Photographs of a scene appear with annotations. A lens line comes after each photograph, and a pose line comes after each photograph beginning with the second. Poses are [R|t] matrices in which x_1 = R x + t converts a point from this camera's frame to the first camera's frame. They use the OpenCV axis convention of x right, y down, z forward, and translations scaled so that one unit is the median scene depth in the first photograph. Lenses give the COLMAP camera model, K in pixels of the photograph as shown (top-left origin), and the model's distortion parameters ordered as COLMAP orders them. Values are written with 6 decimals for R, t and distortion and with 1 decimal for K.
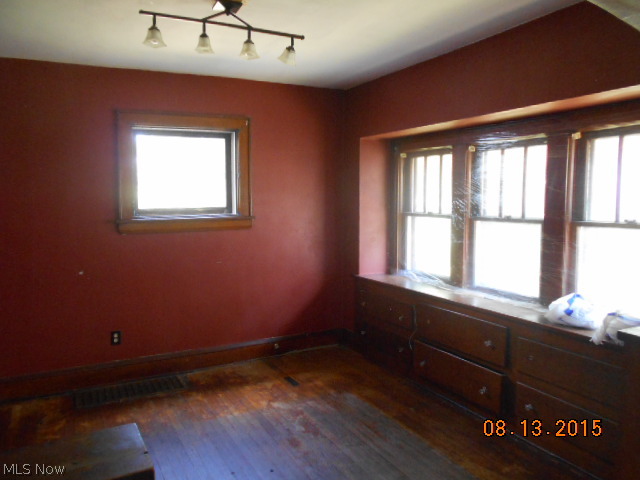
lens RADIAL K [[488.4, 0, 316.2], [0, 488.4, 242.3], [0, 0, 1]] dist [-0.021574, 0.016375]
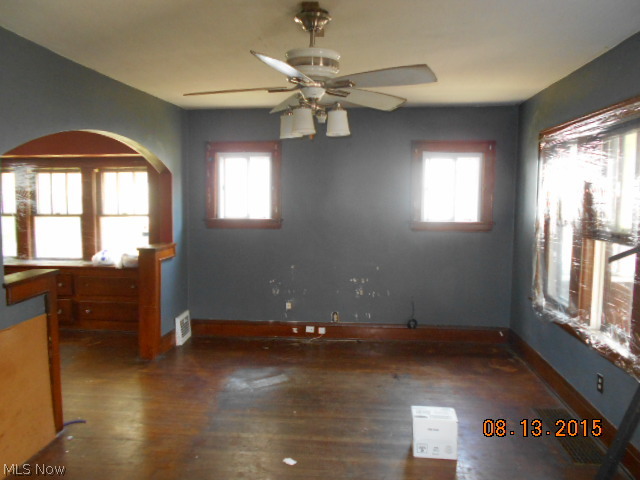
lens RADIAL K [[488.4, 0, 317.9], [0, 488.4, 242.3], [0, 0, 1]] dist [-0.021574, 0.016375]
pose [[0.534032, -0.078496, 0.841812, -0.625429], [0.077154, 0.996051, 0.043932, 0.048947], [-0.841936, 0.041488, 0.537979, -0.752068]]
